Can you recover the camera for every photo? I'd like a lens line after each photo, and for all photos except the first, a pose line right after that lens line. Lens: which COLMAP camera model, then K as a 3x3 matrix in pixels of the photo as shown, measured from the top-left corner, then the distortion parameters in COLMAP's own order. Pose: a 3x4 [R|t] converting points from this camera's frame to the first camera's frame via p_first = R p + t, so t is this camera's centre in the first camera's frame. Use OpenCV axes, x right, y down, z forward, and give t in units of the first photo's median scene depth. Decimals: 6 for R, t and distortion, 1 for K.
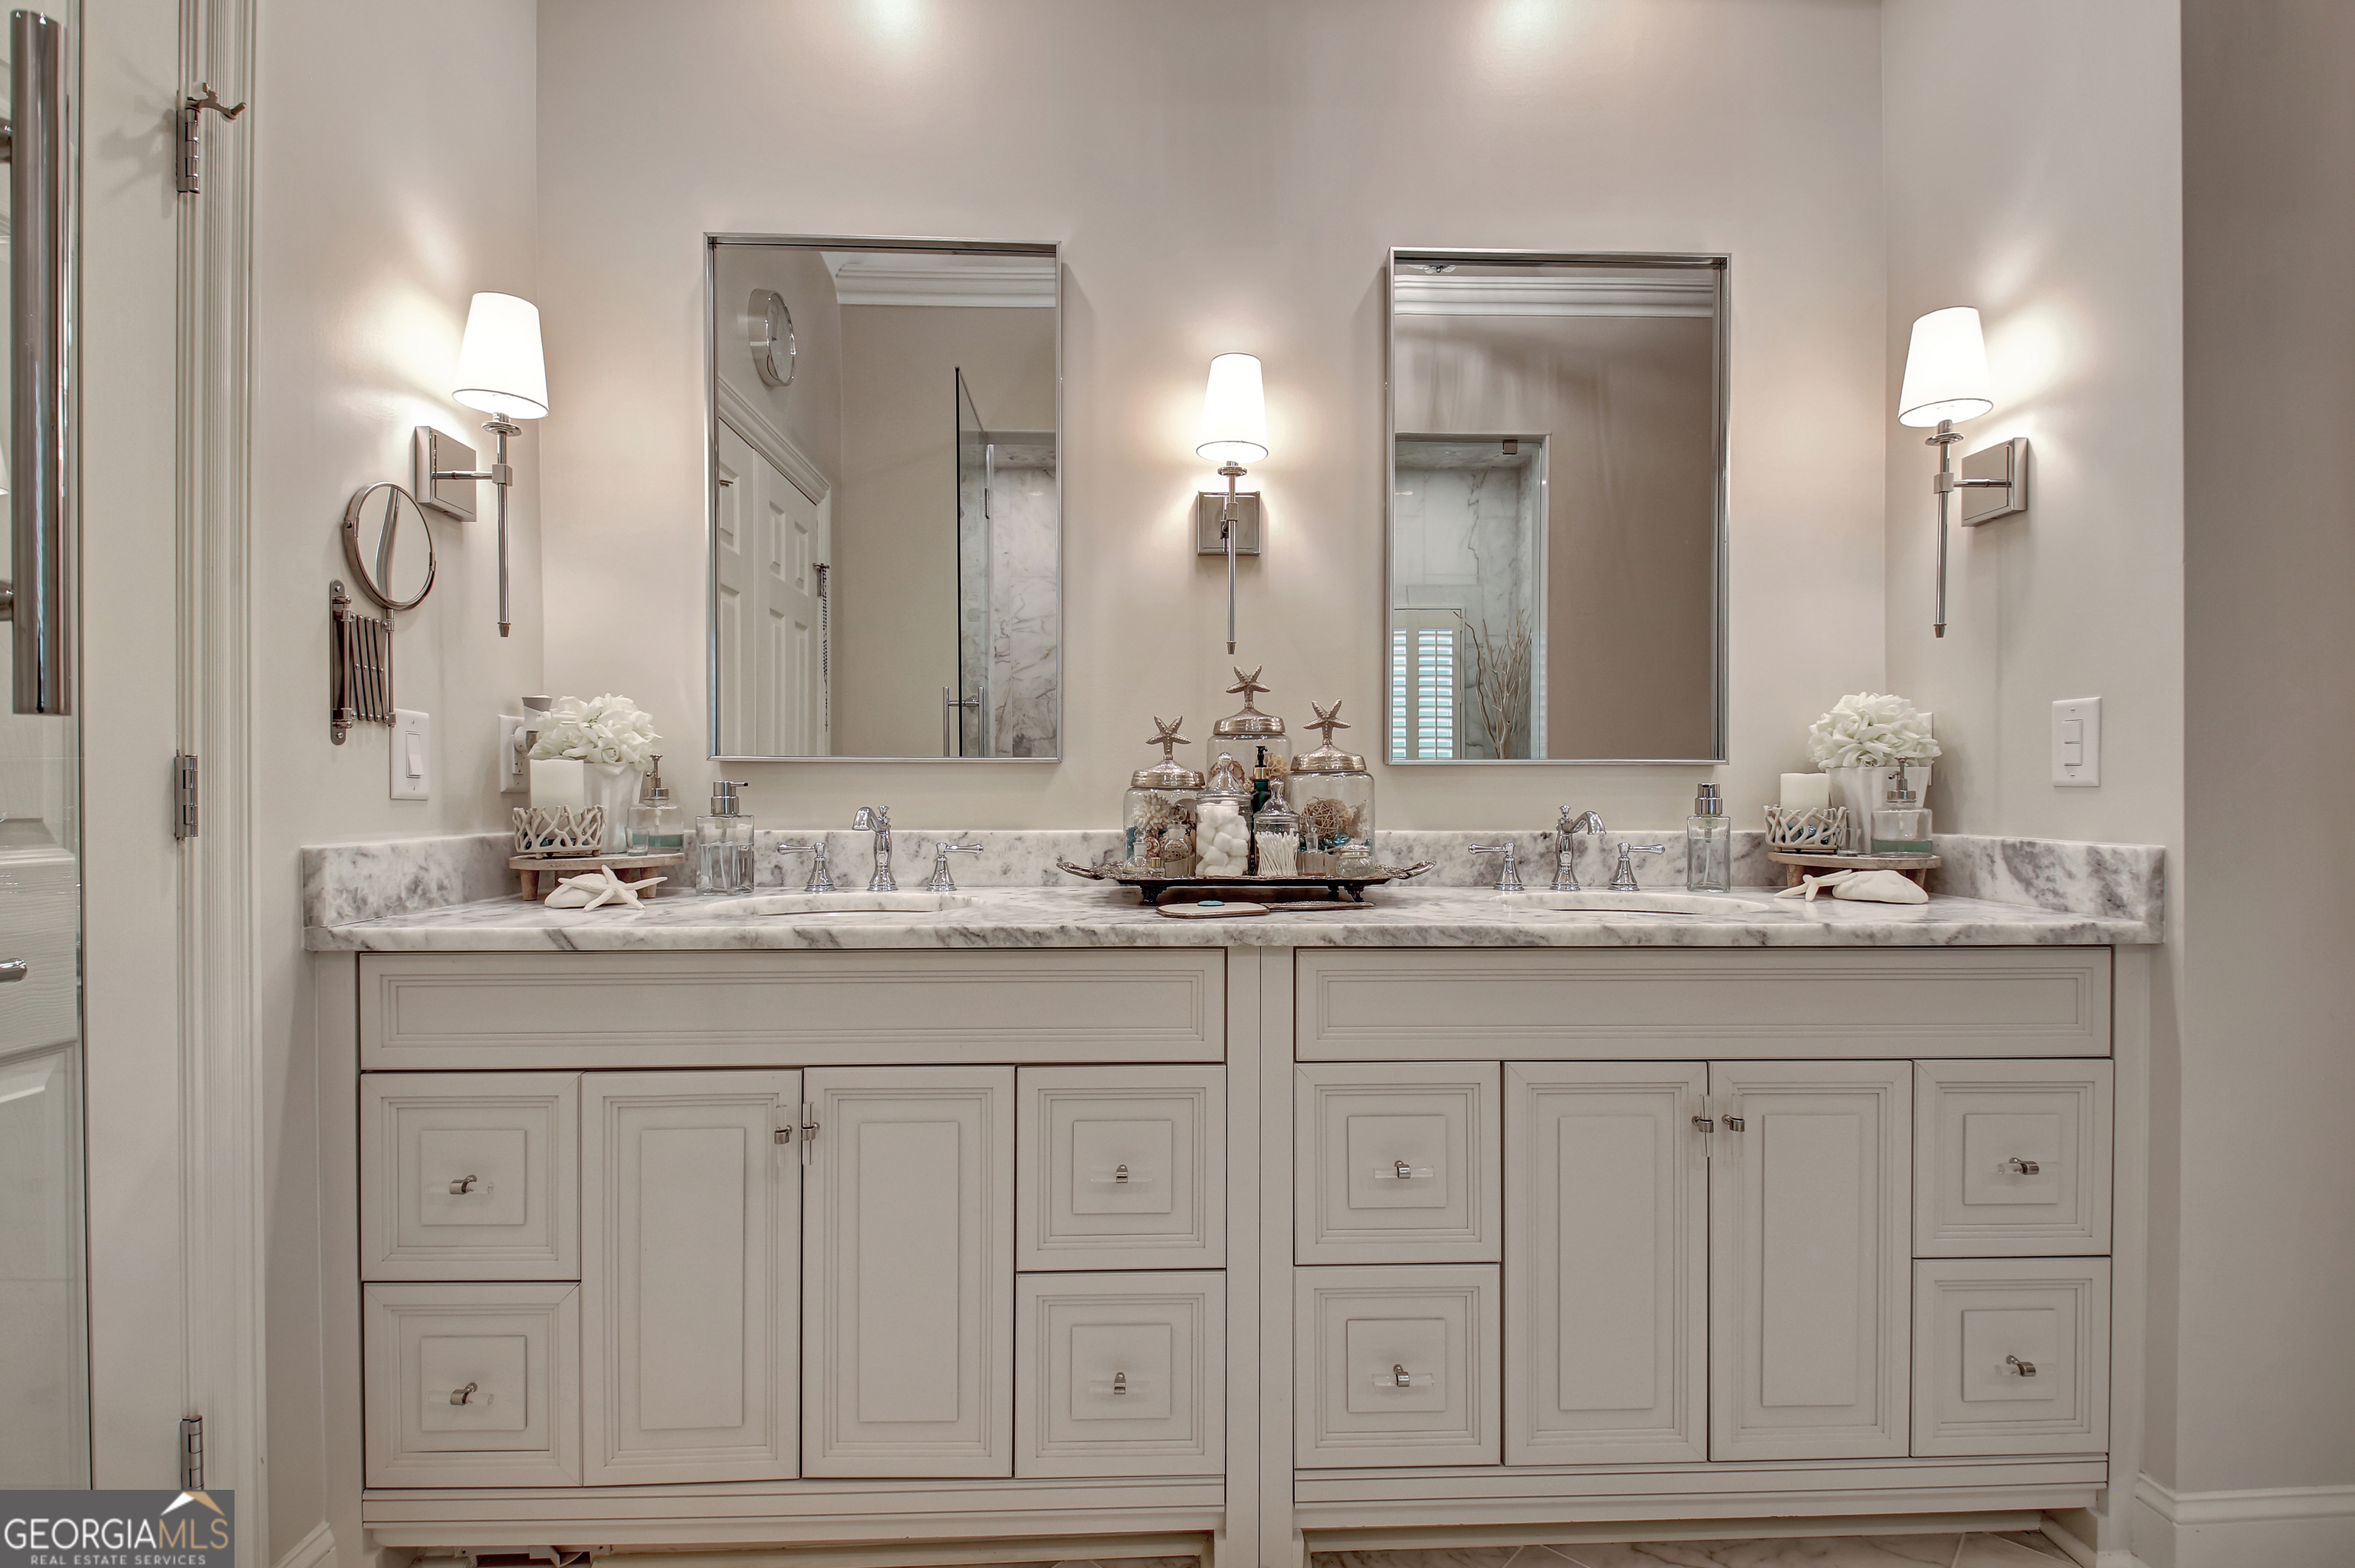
lens RADIAL K [[1099.1, 0, 1177.5], [0, 1099.1, 784.0], [0, 0, 1]] dist [0.025823, -0.000759]
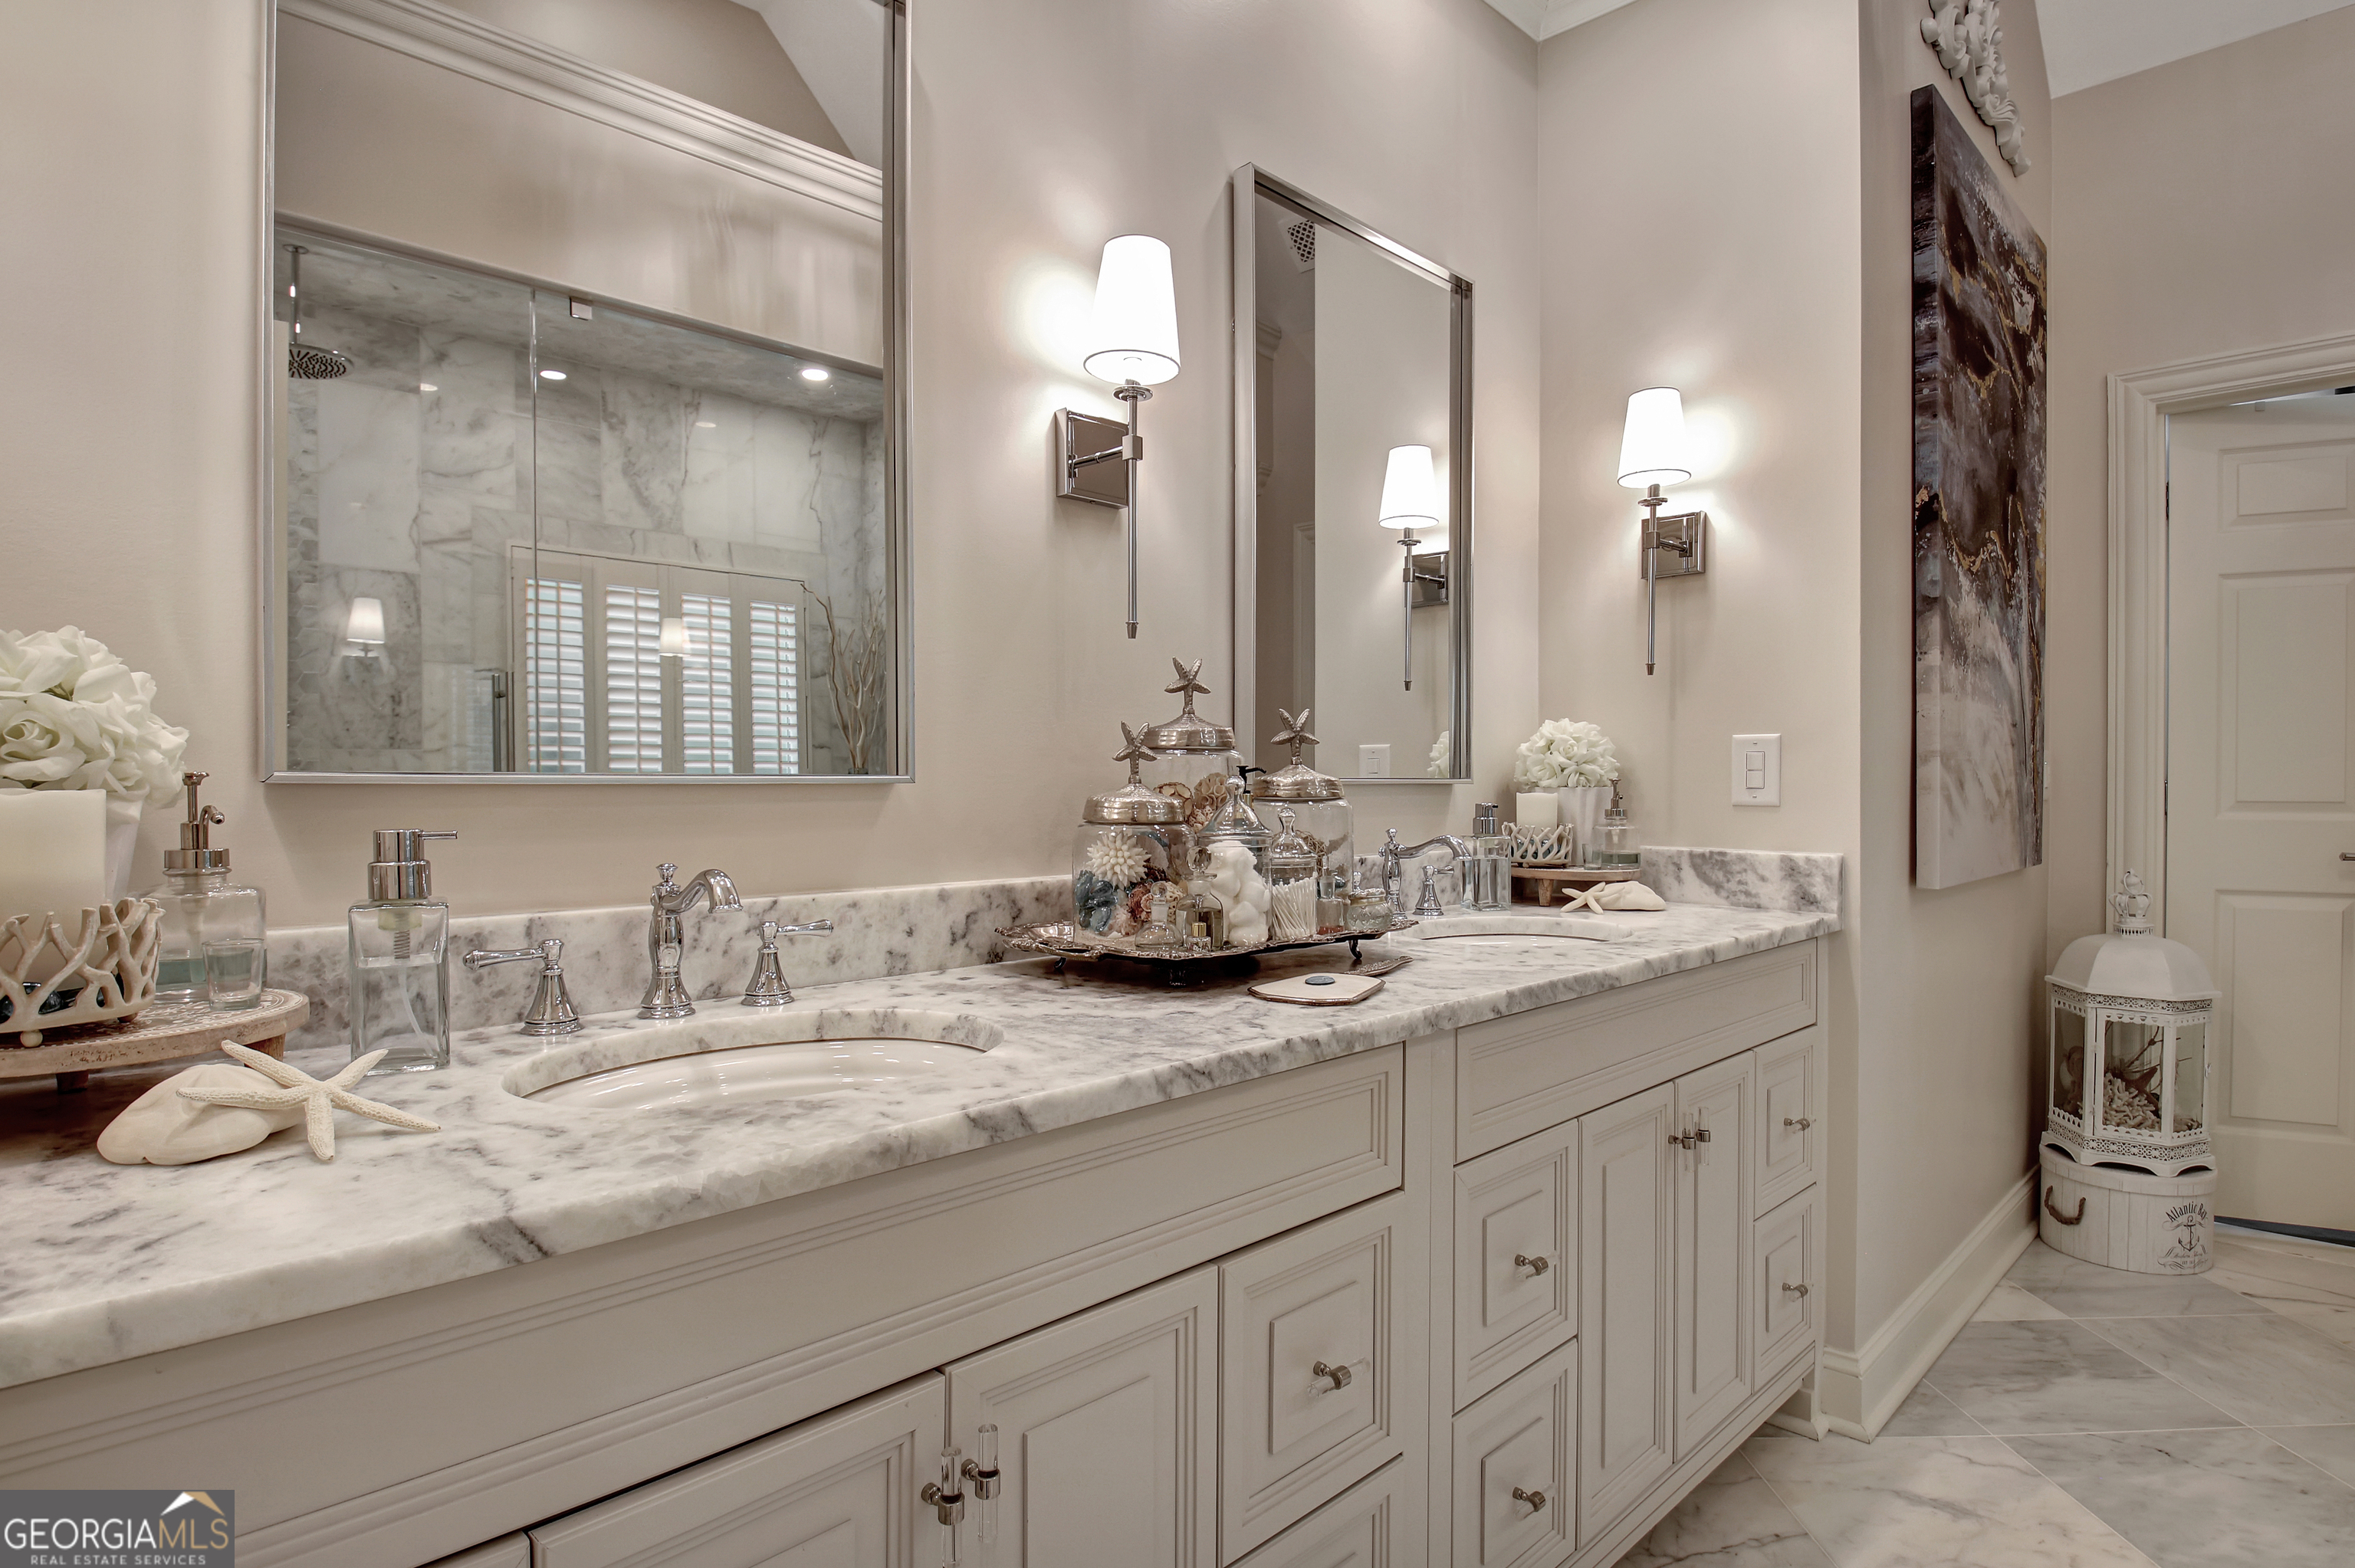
lens RADIAL K [[1239.3, 0, 1177.5], [0, 1239.3, 784.0], [0, 0, 1]] dist [0.001183, -0.000417]
pose [[0.745051, -0.002259, 0.667004, -0.537972], [-0.000018, 0.999994, 0.003407, -0.024514], [-0.667008, -0.002550, 0.745046, 0.389903]]
